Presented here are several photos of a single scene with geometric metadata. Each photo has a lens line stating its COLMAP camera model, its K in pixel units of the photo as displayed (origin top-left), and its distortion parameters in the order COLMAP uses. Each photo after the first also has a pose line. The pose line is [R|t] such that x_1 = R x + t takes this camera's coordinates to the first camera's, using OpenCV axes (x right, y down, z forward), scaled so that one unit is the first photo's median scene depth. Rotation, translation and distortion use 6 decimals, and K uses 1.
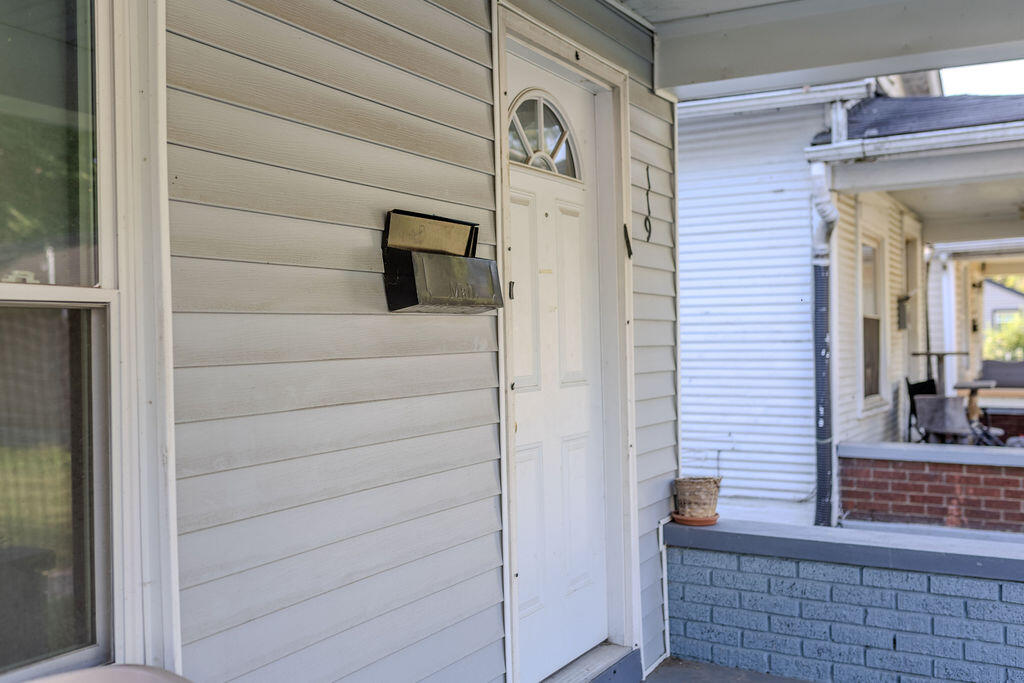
lens RADIAL K [[965.5, 0, 510.0], [0, 965.5, 341.4], [0, 0, 1]] dist [-0.004397, 0.004305]
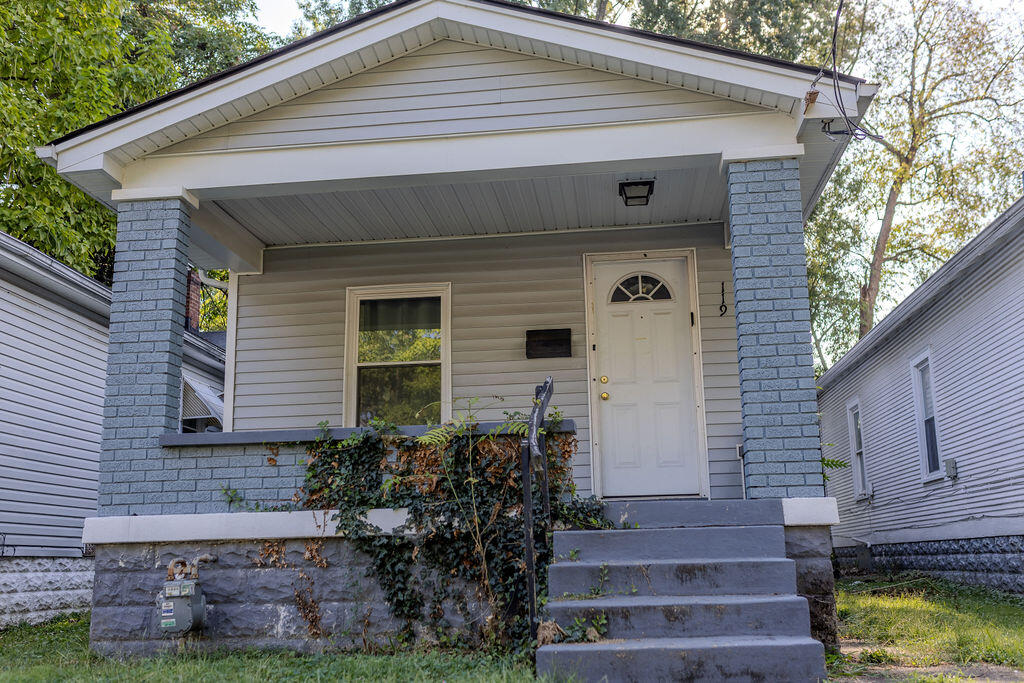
lens RADIAL K [[965.5, 0, 510.0], [0, 965.5, 341.4], [0, 0, 1]] dist [-0.004397, 0.004305]
pose [[0.379812, -0.198330, -0.903553, 2.374270], [0.007580, 0.977381, -0.211349, 0.506659], [0.925033, 0.073424, 0.372724, -0.291099]]
